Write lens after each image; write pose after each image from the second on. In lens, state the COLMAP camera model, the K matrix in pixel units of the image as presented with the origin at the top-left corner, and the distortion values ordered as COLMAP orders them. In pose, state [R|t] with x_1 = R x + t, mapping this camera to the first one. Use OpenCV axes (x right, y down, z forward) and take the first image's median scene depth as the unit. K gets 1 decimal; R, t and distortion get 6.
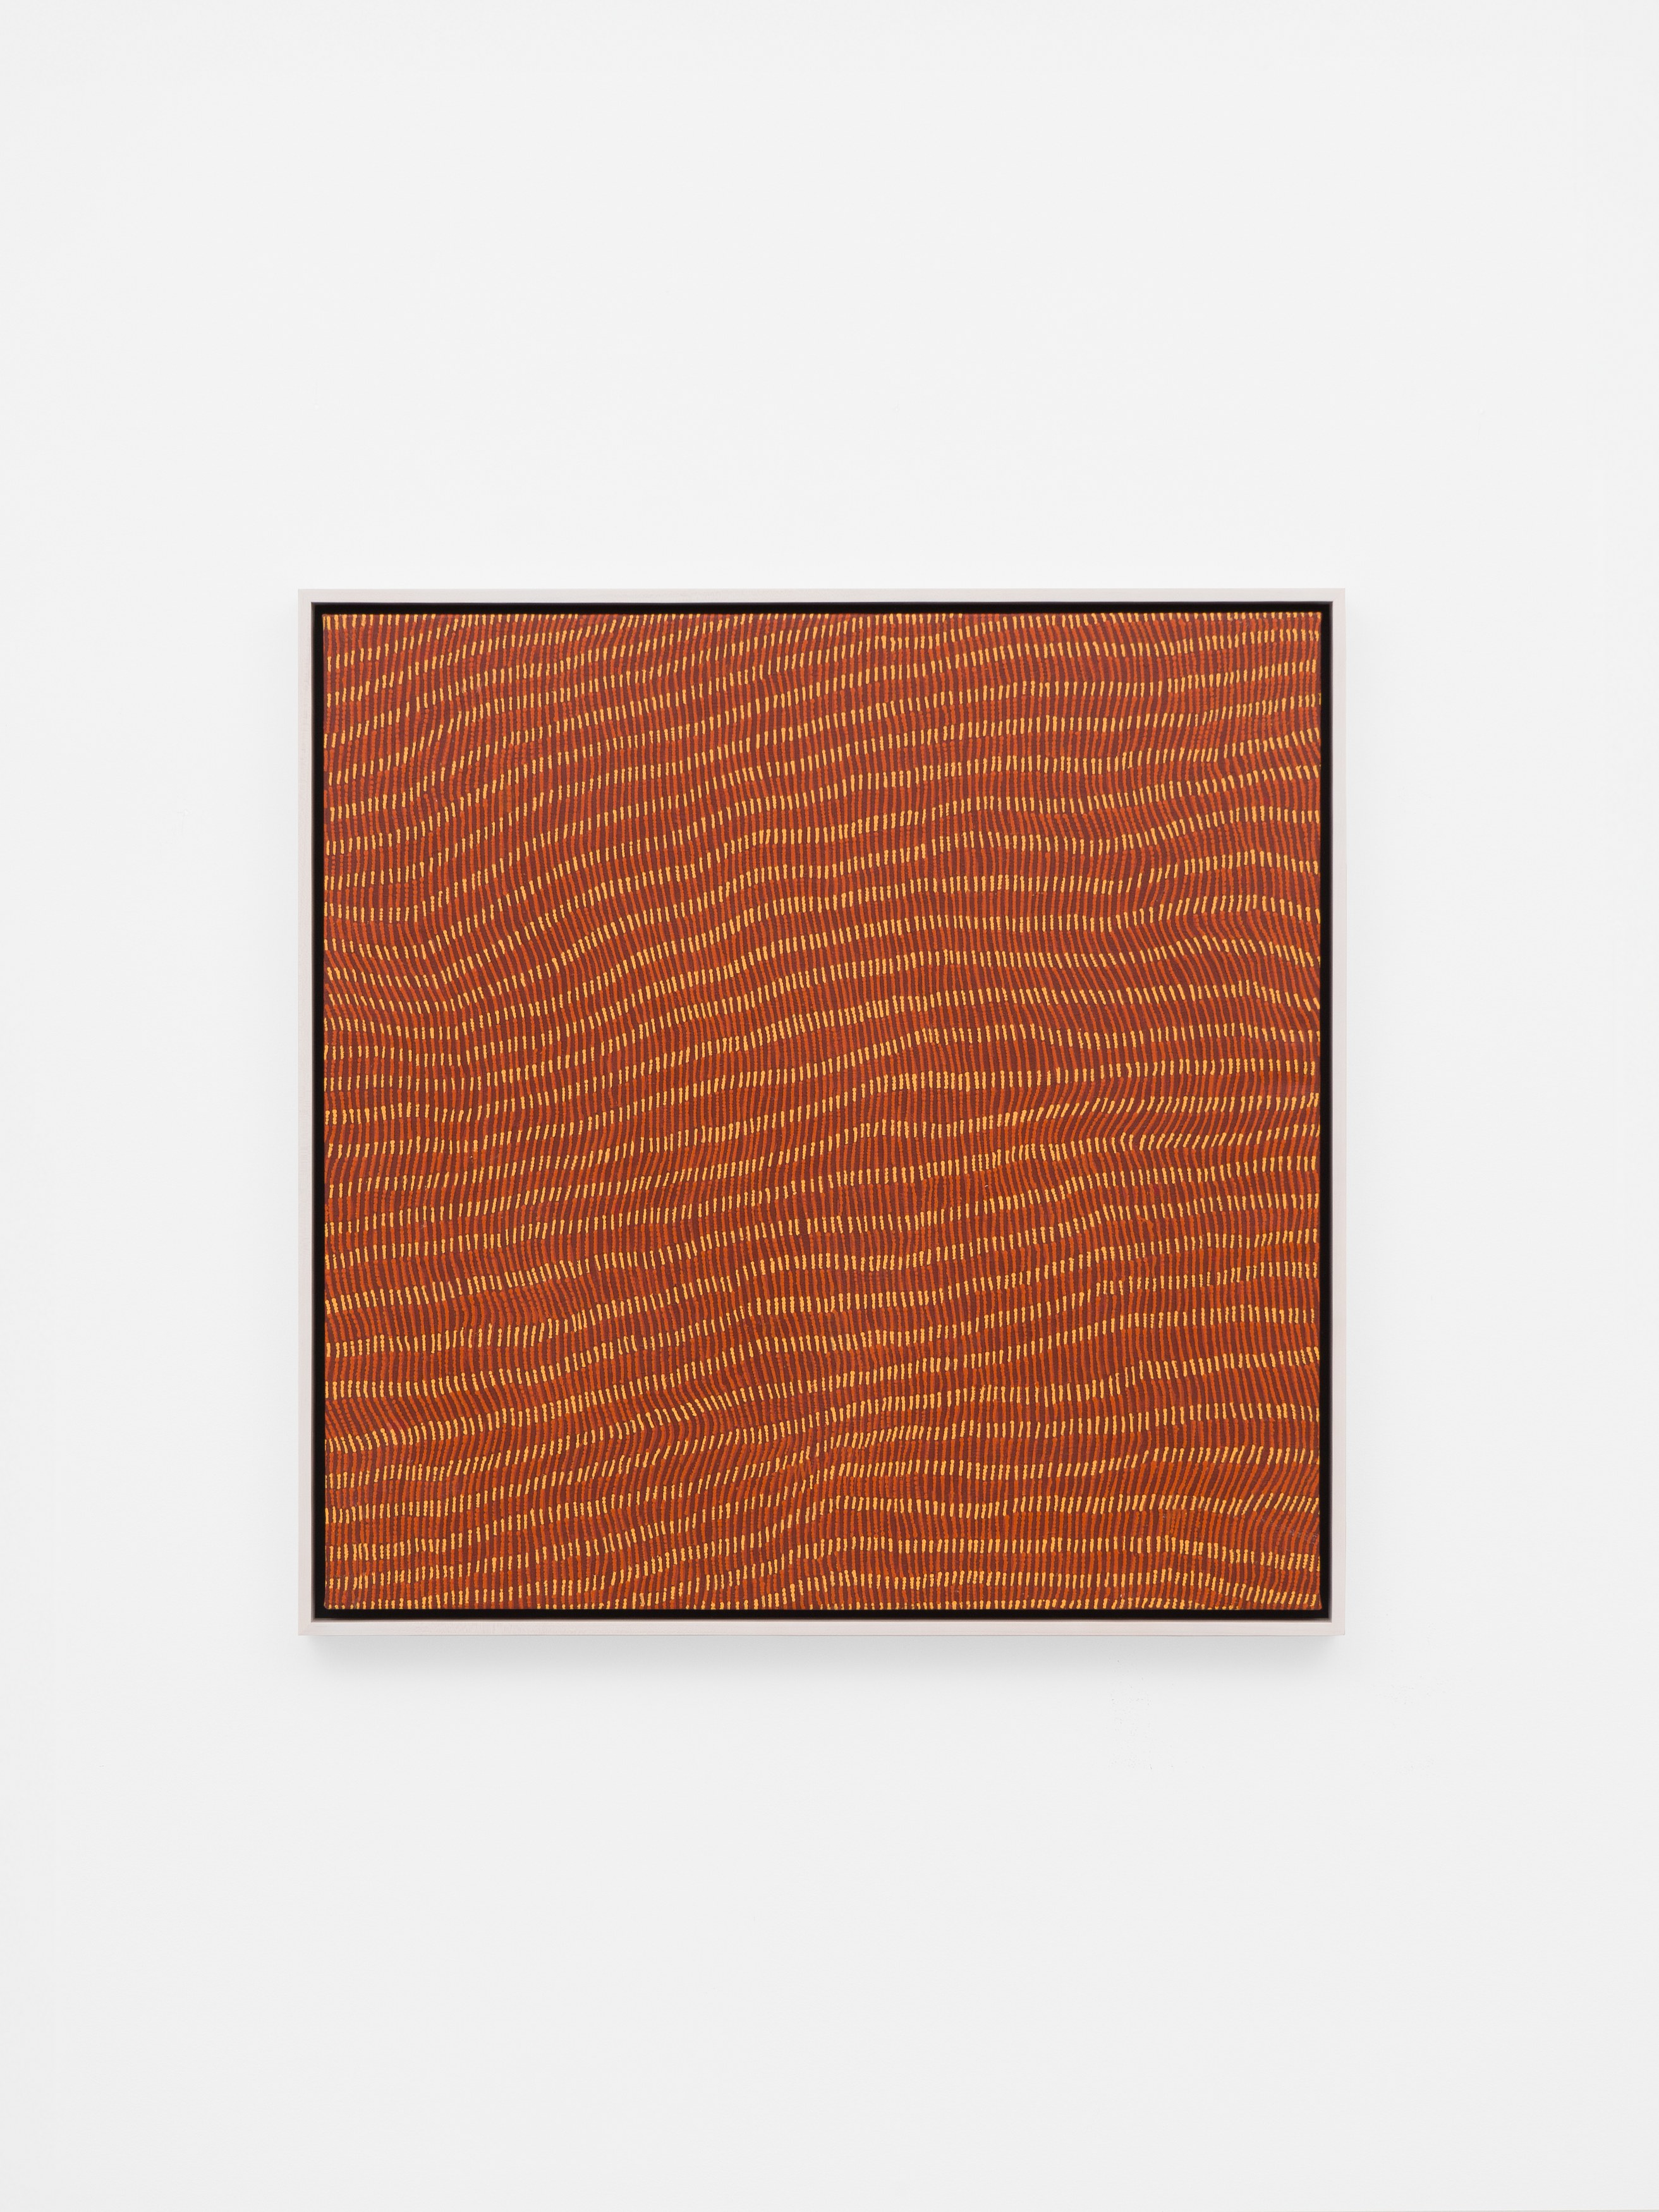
lens RADIAL K [[5190.3, 0, 816.3], [0, 5190.3, 1089.4], [0, 0, 1]] dist [0.686758, 0.000000]
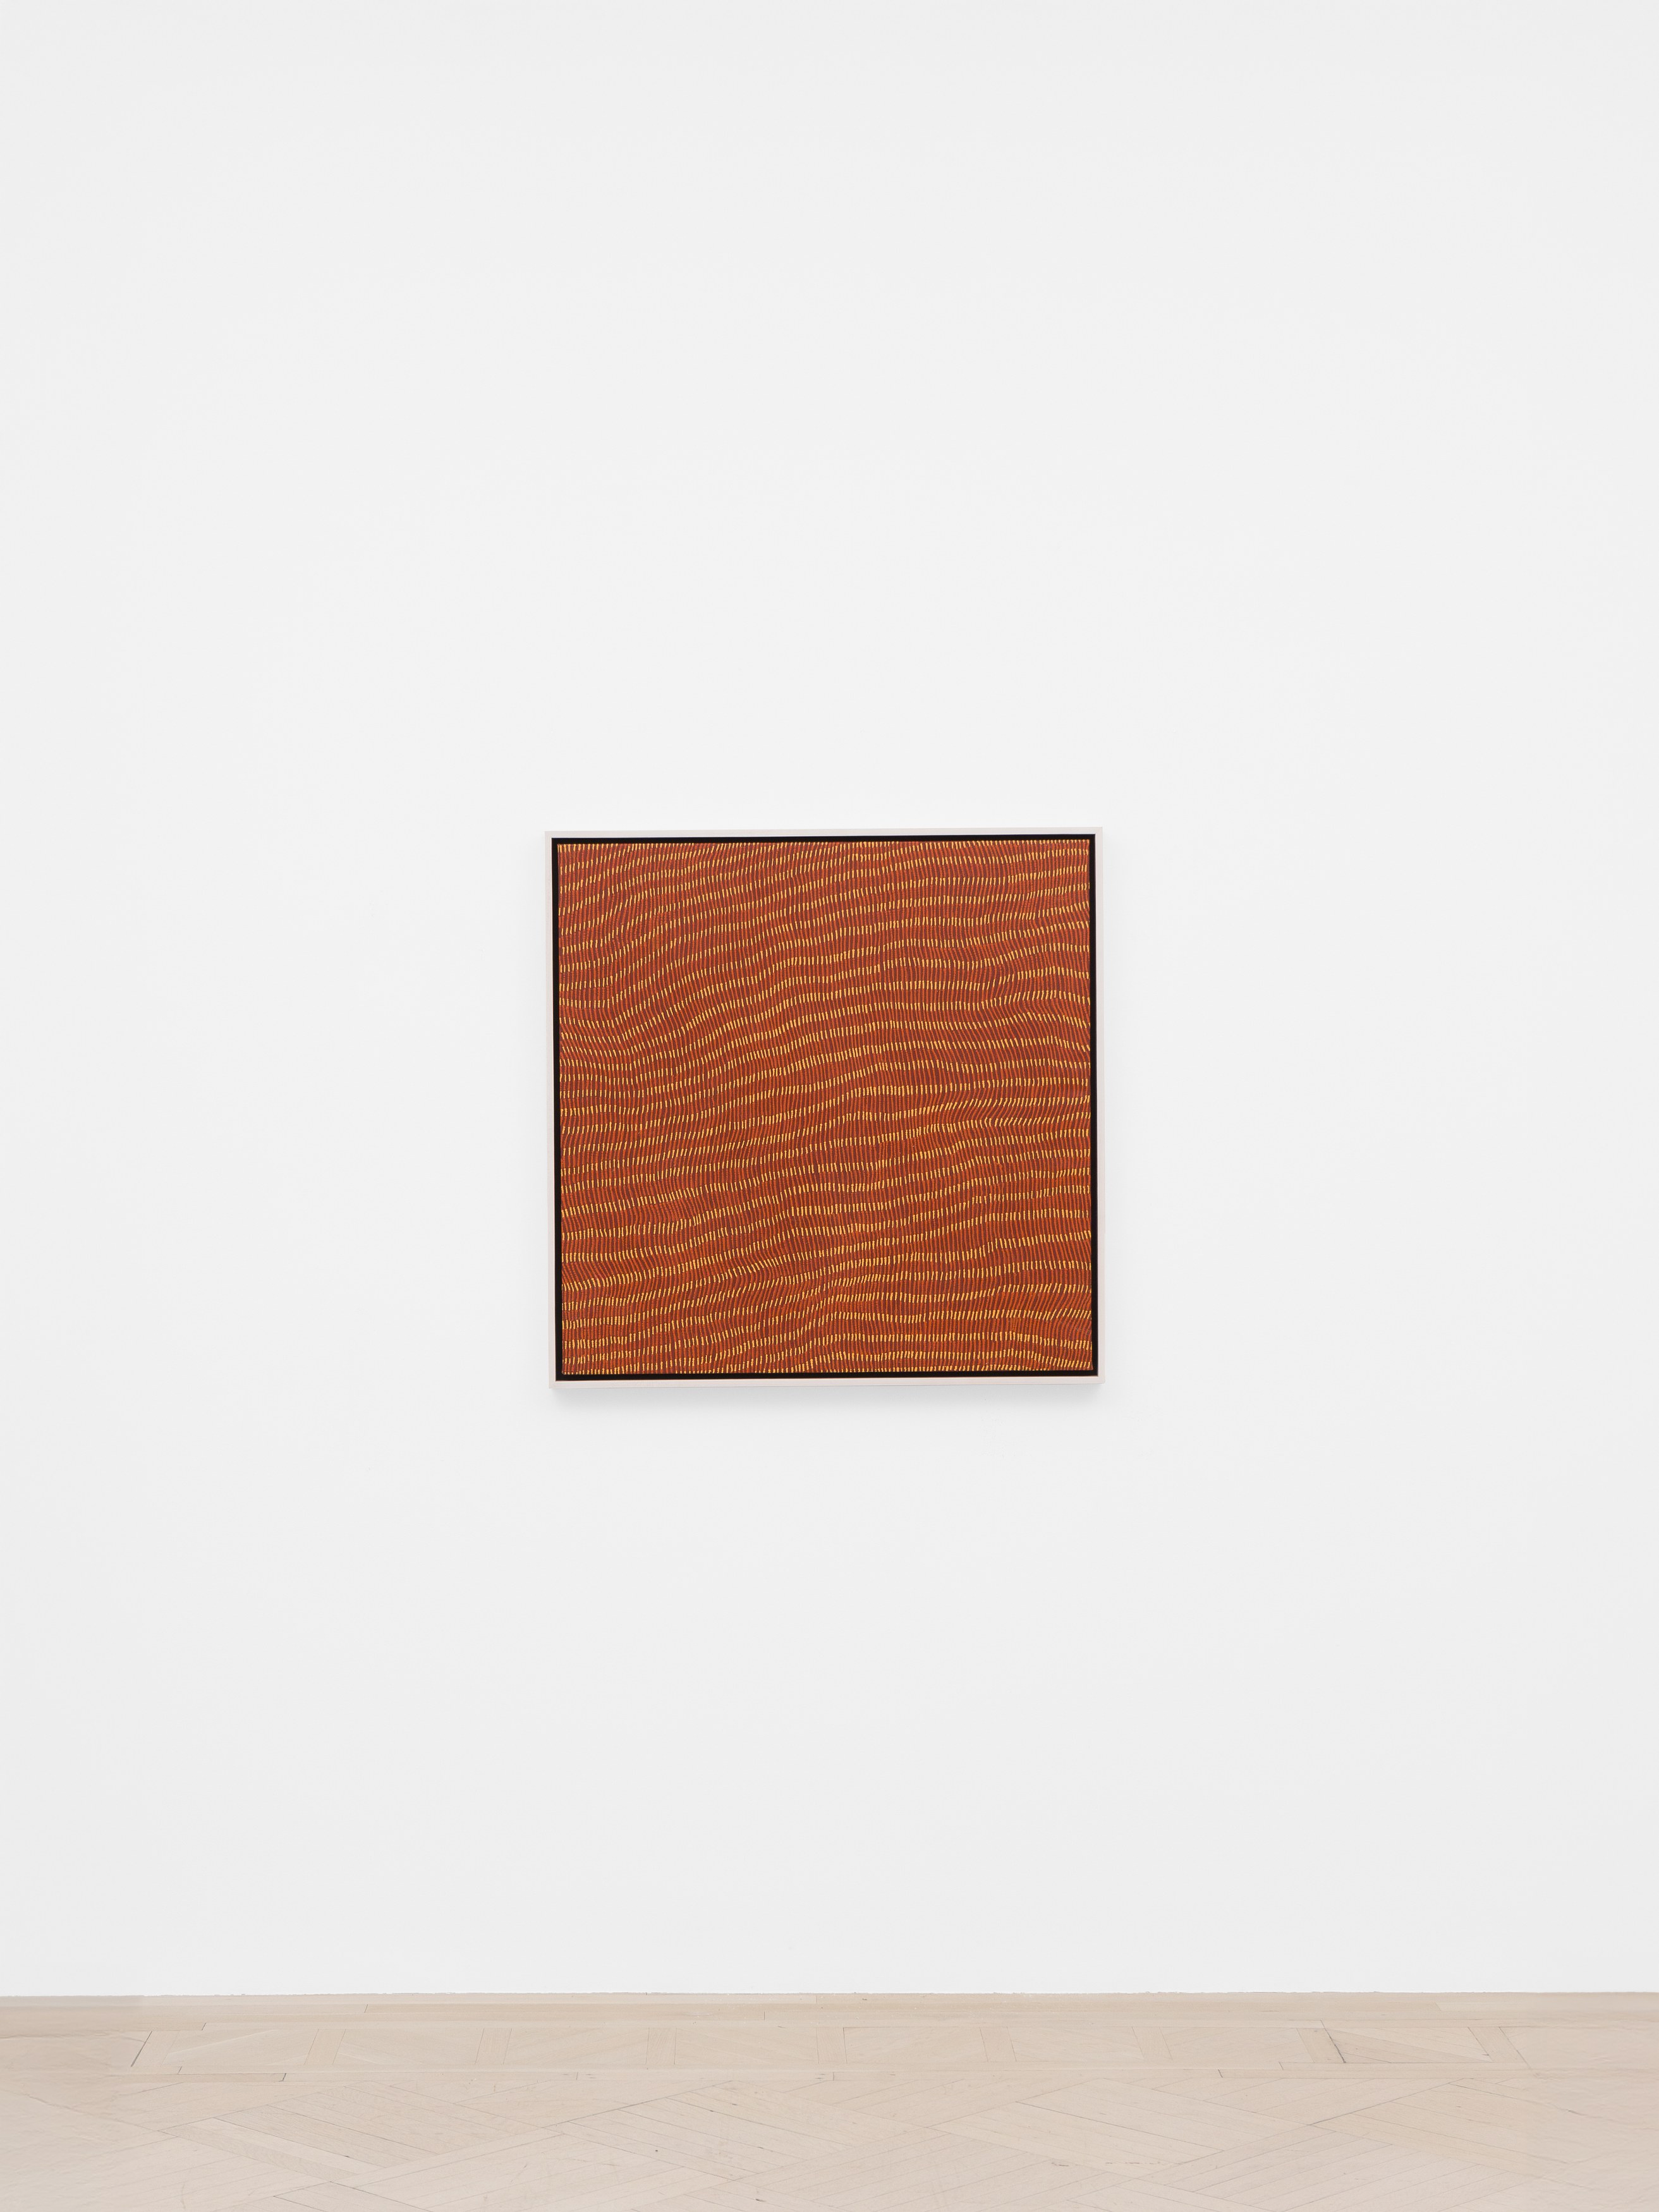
lens RADIAL K [[4734.1, 0, 814.7], [0, 4734.1, 1111.2], [0, 0, 1]] dist [0.605672, 0.000000]
pose [[0.999949, -0.007001, -0.007246, 0.009477], [0.006975, 0.999969, -0.003675, 0.011892], [0.007272, 0.003624, 0.999967, -0.705819]]
